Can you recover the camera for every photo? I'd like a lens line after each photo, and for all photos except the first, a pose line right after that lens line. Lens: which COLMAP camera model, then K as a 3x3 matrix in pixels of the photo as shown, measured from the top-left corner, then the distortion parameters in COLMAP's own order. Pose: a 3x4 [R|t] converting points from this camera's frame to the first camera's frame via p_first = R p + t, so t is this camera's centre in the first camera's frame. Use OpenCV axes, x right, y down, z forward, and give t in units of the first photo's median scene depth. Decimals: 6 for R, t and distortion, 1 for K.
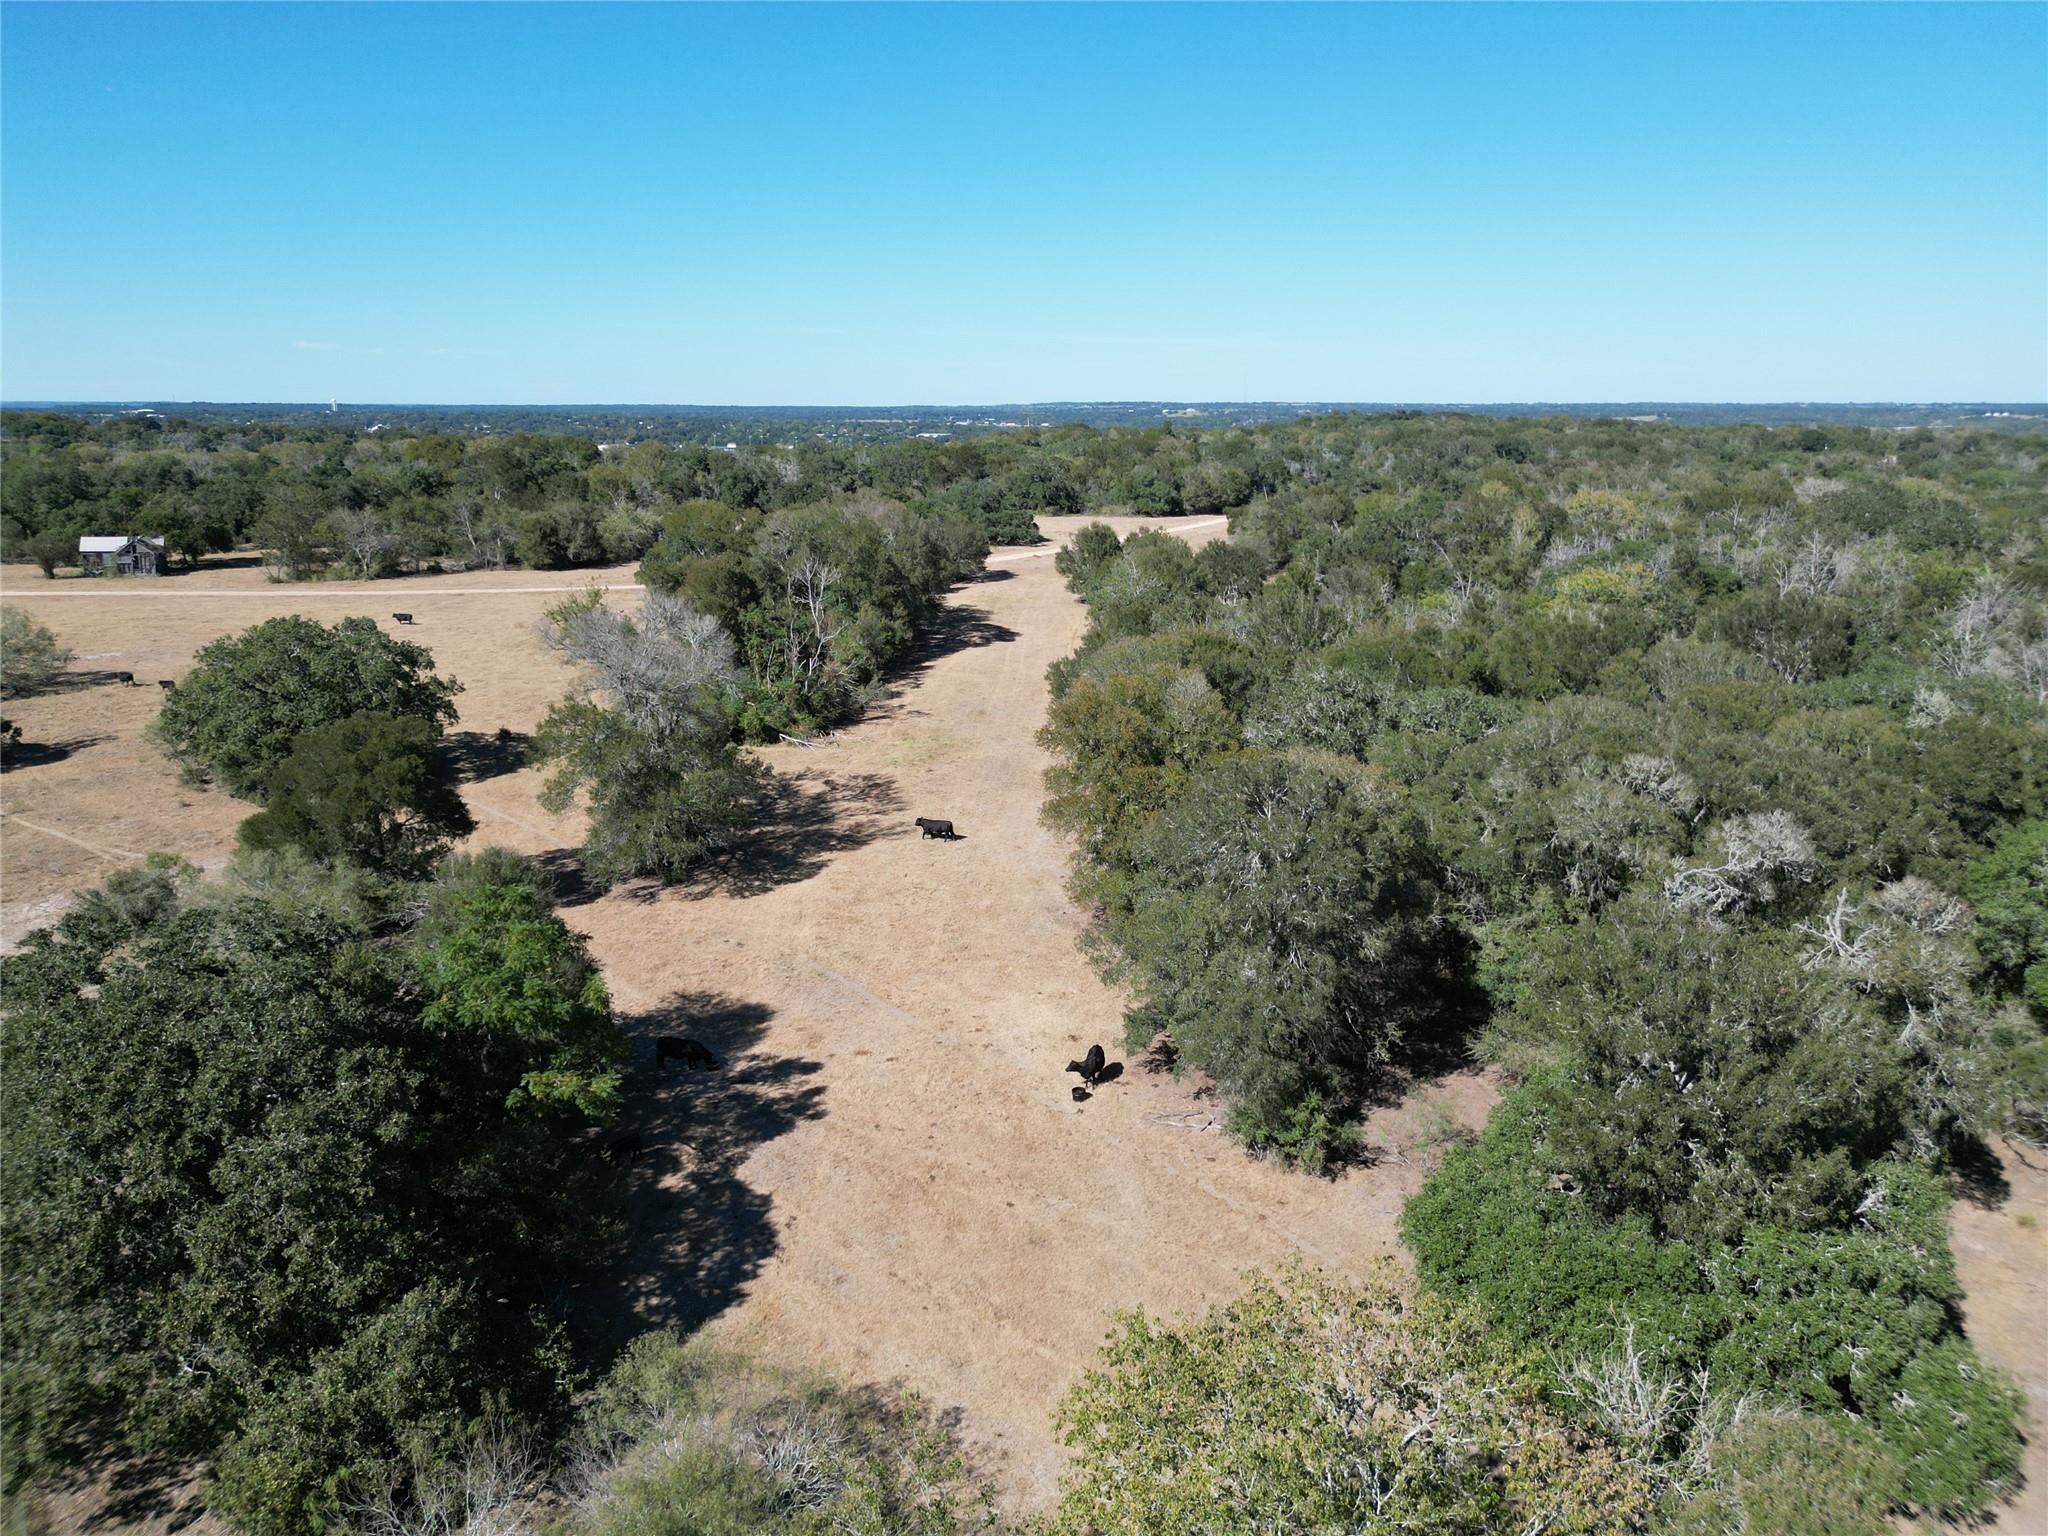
lens RADIAL K [[1491.9, 0, 1005.9], [0, 1491.9, 769.7], [0, 0, 1]] dist [0.057419, -0.048659]
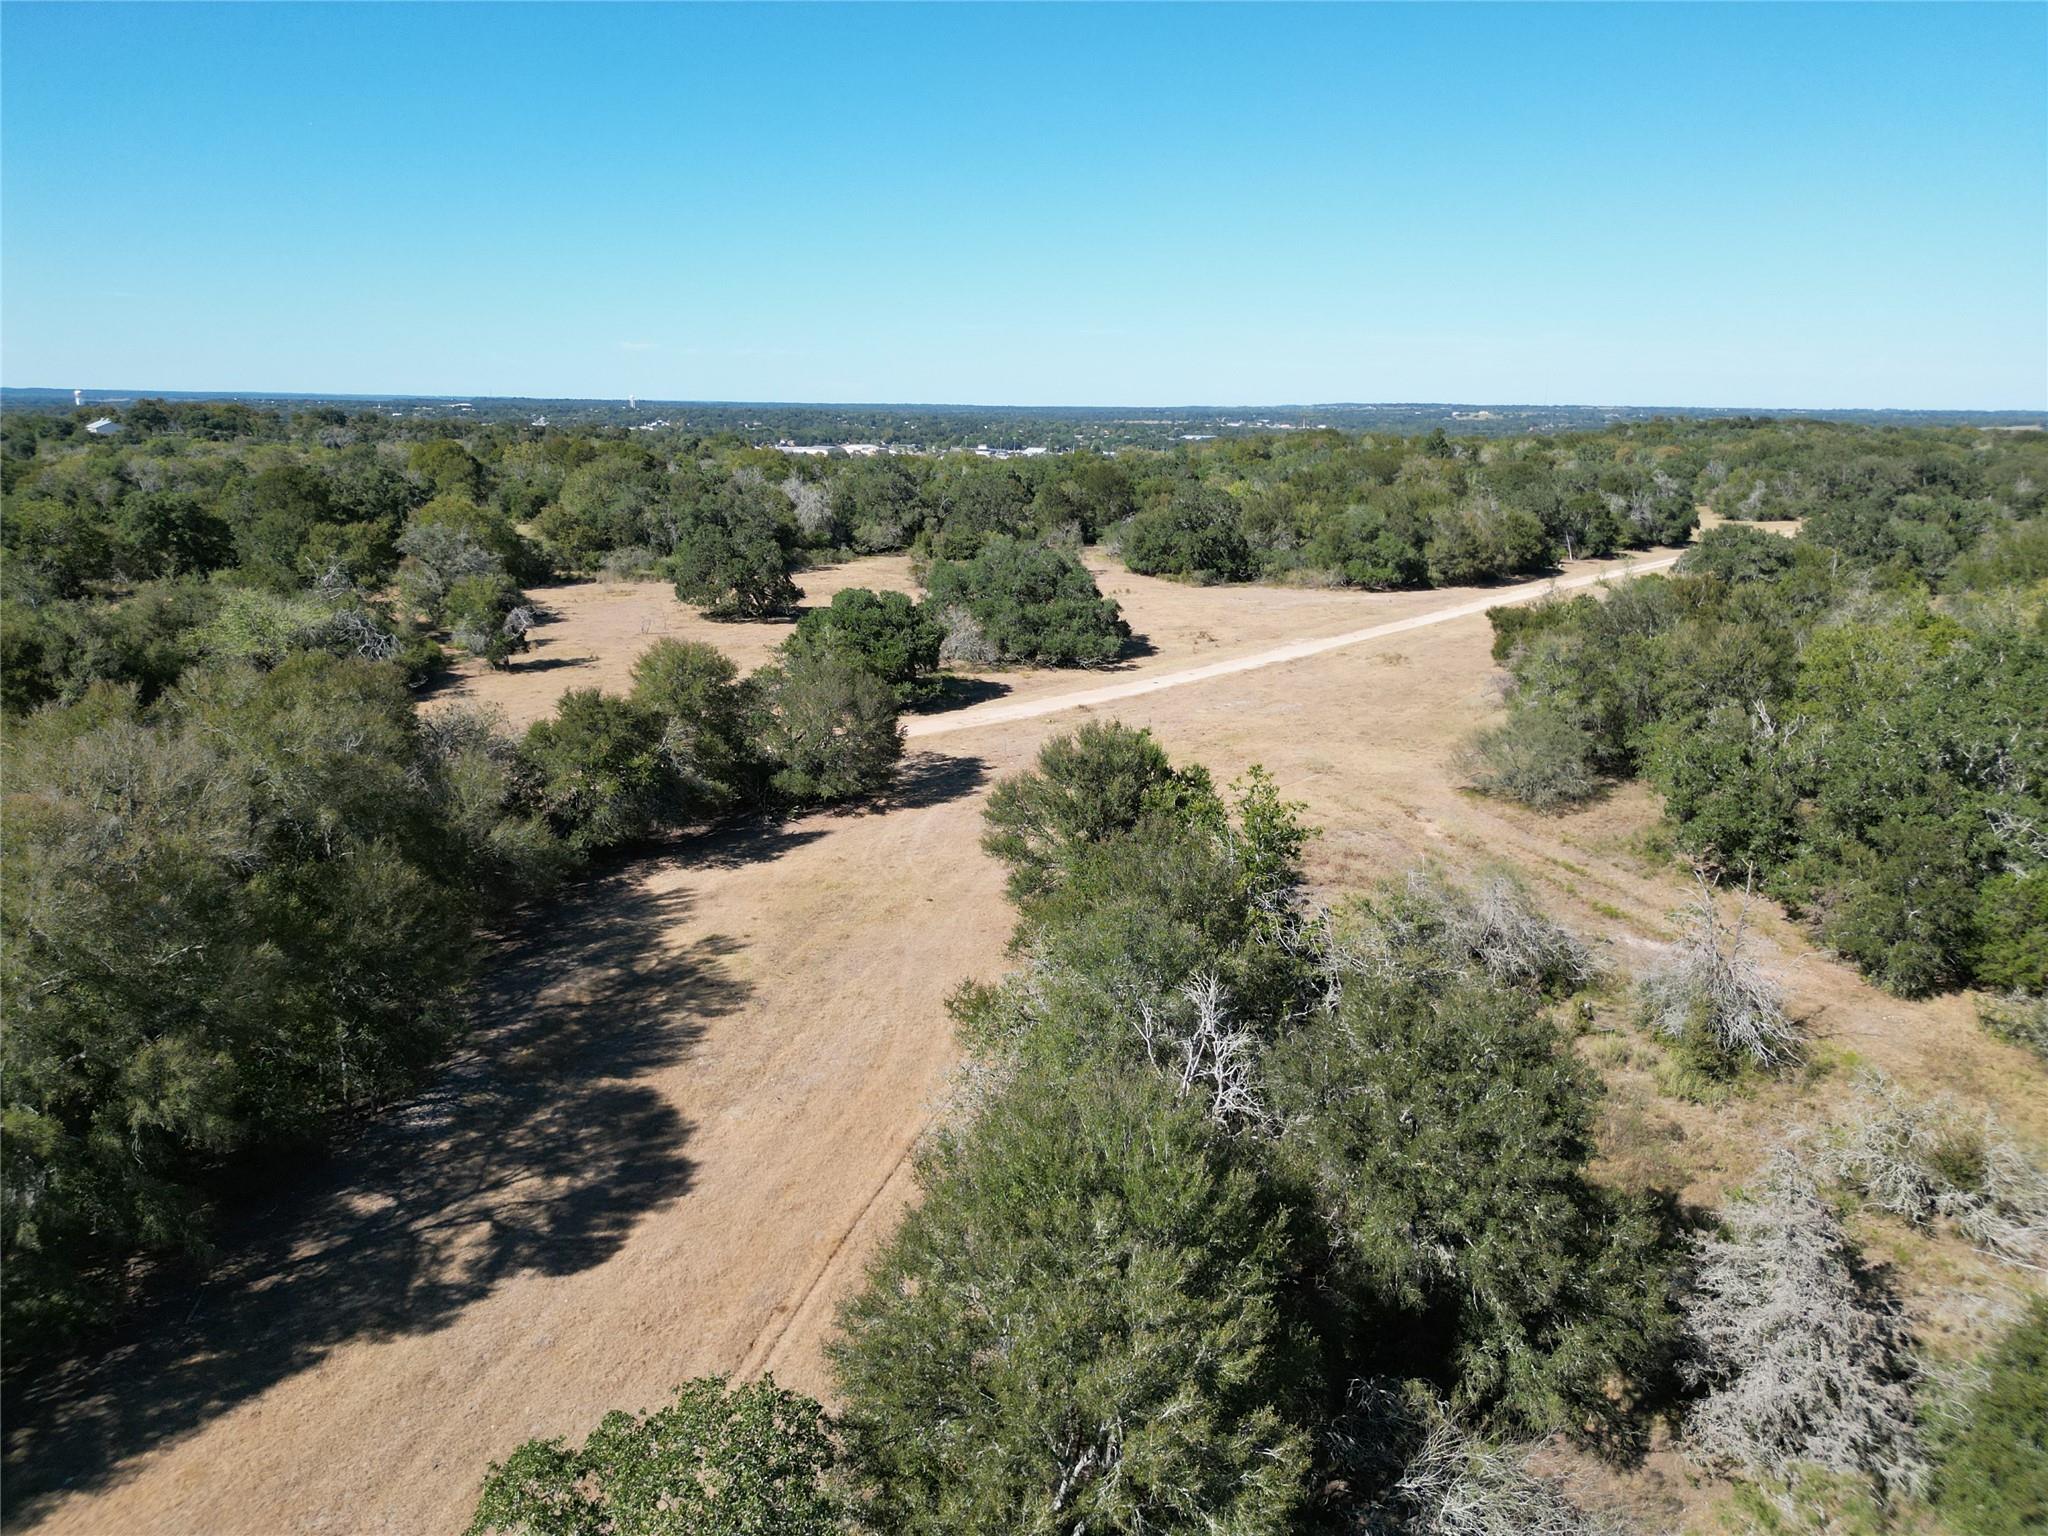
lens RADIAL K [[1491.9, 0, 1010.0], [0, 1491.9, 732.0], [0, 0, 1]] dist [0.057419, -0.048659]
pose [[0.983596, 0.048998, -0.173605, 0.056967], [-0.053133, 0.998402, -0.019249, -0.085201], [0.172384, 0.028157, 0.984627, 0.347122]]
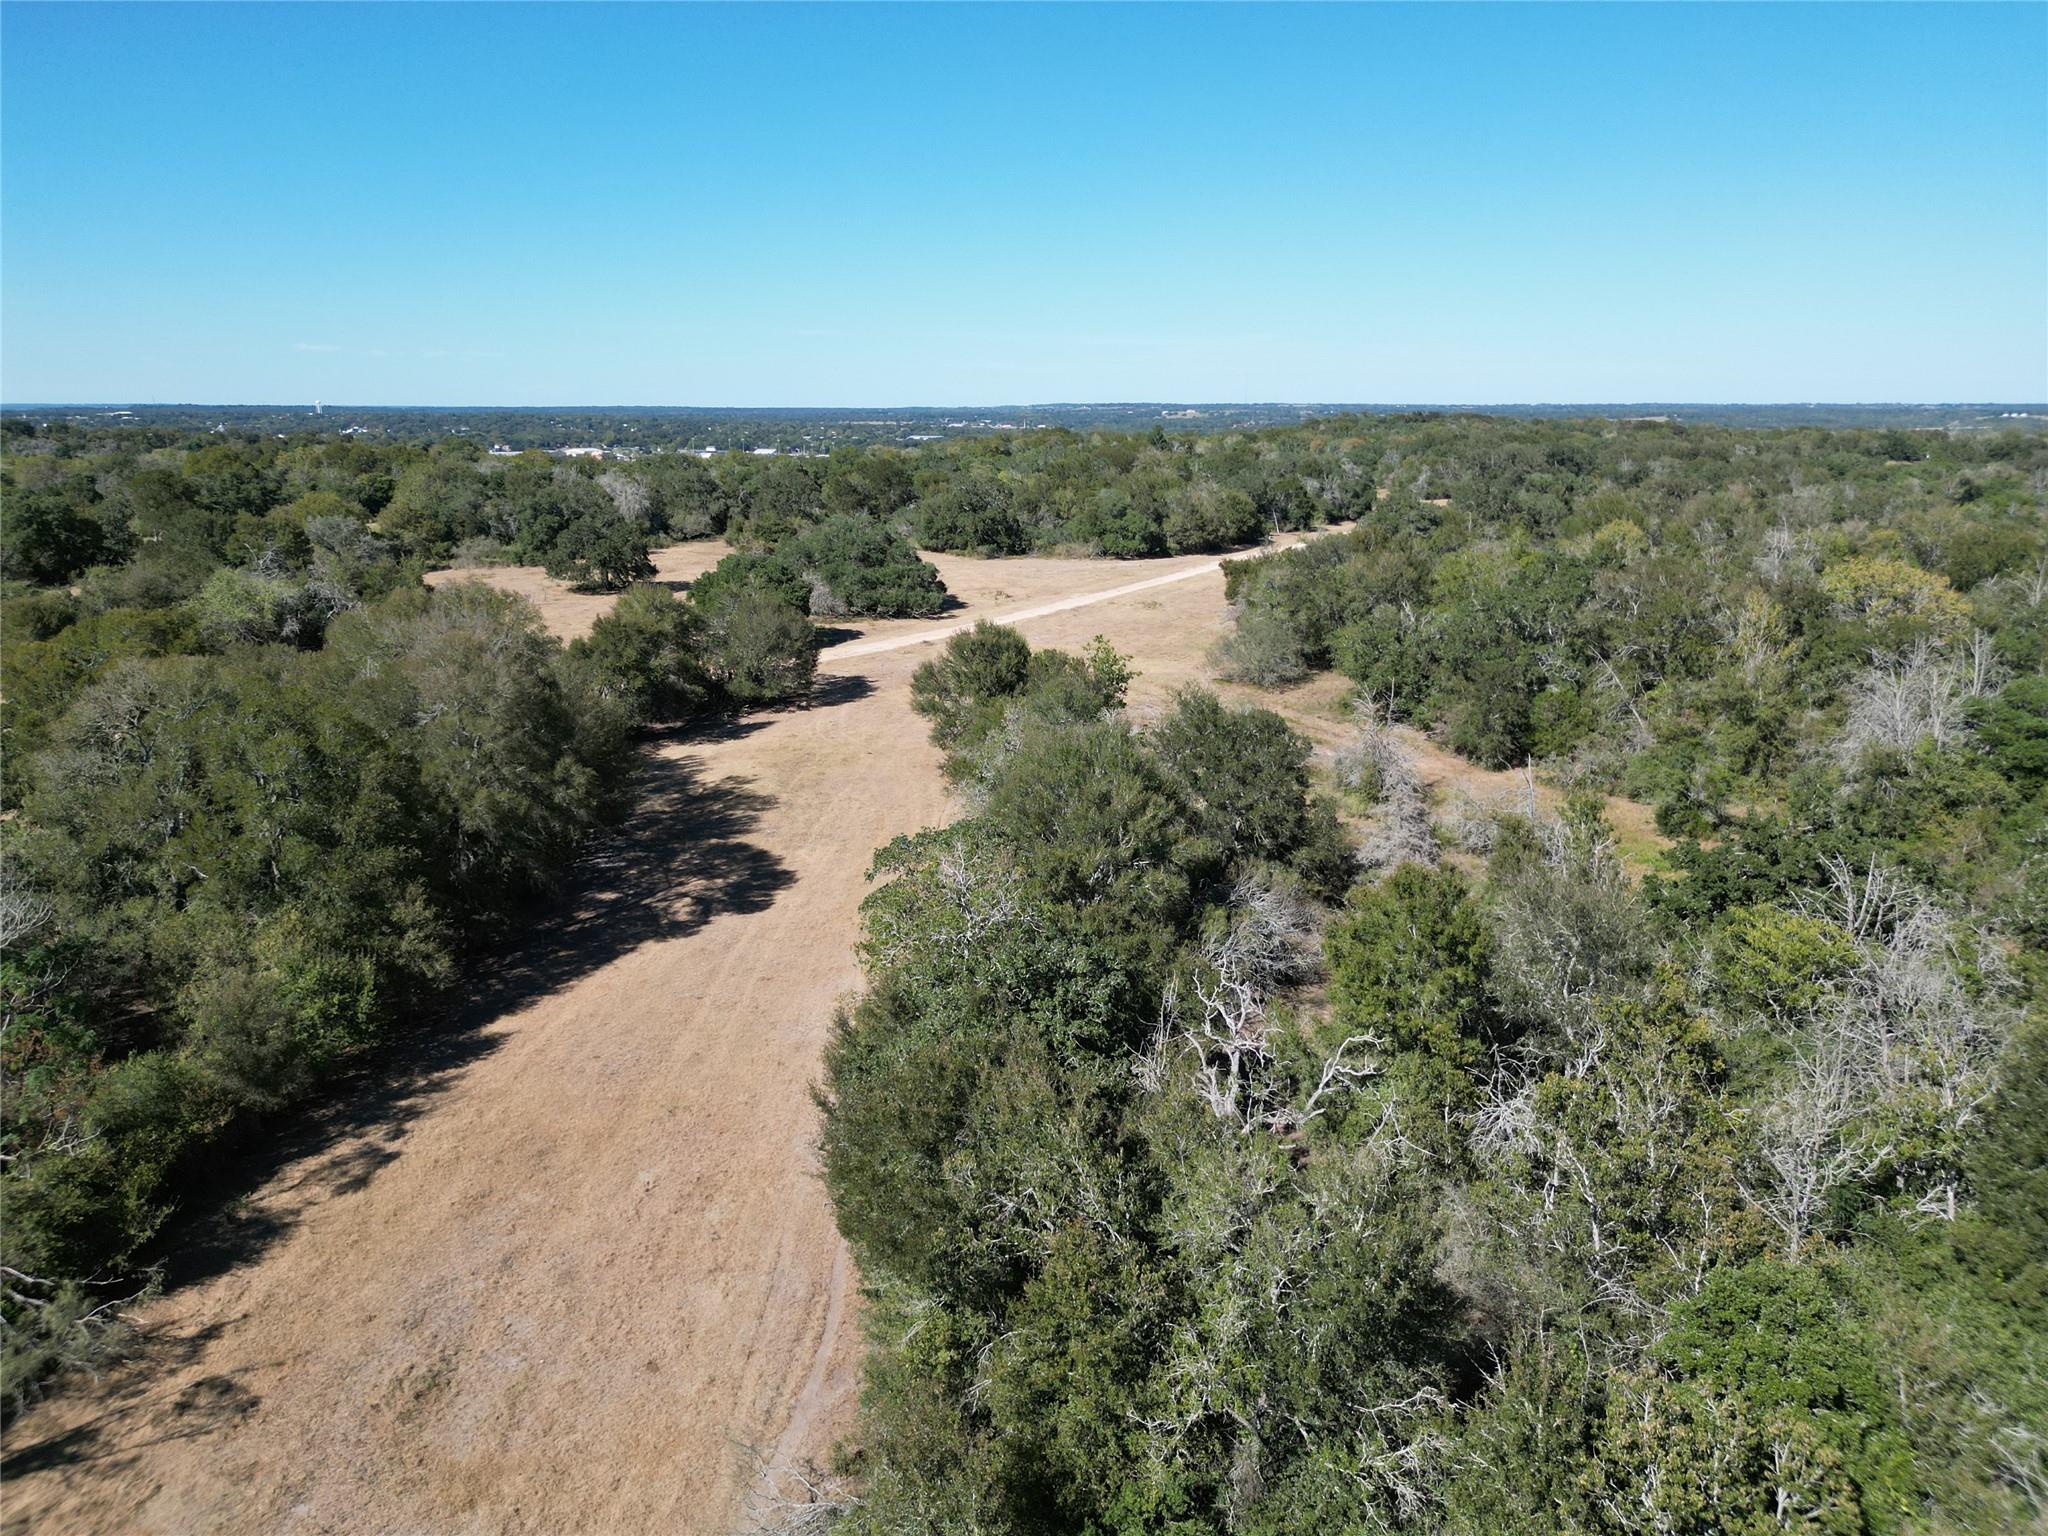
lens RADIAL K [[1491.9, 0, 1016.4], [0, 1491.9, 751.5], [0, 0, 1]] dist [0.057419, -0.048659]
pose [[0.999984, -0.001884, 0.005259, 0.038123], [0.001949, 0.999922, -0.012328, -0.060846], [-0.005235, 0.012339, 0.999910, 0.248941]]
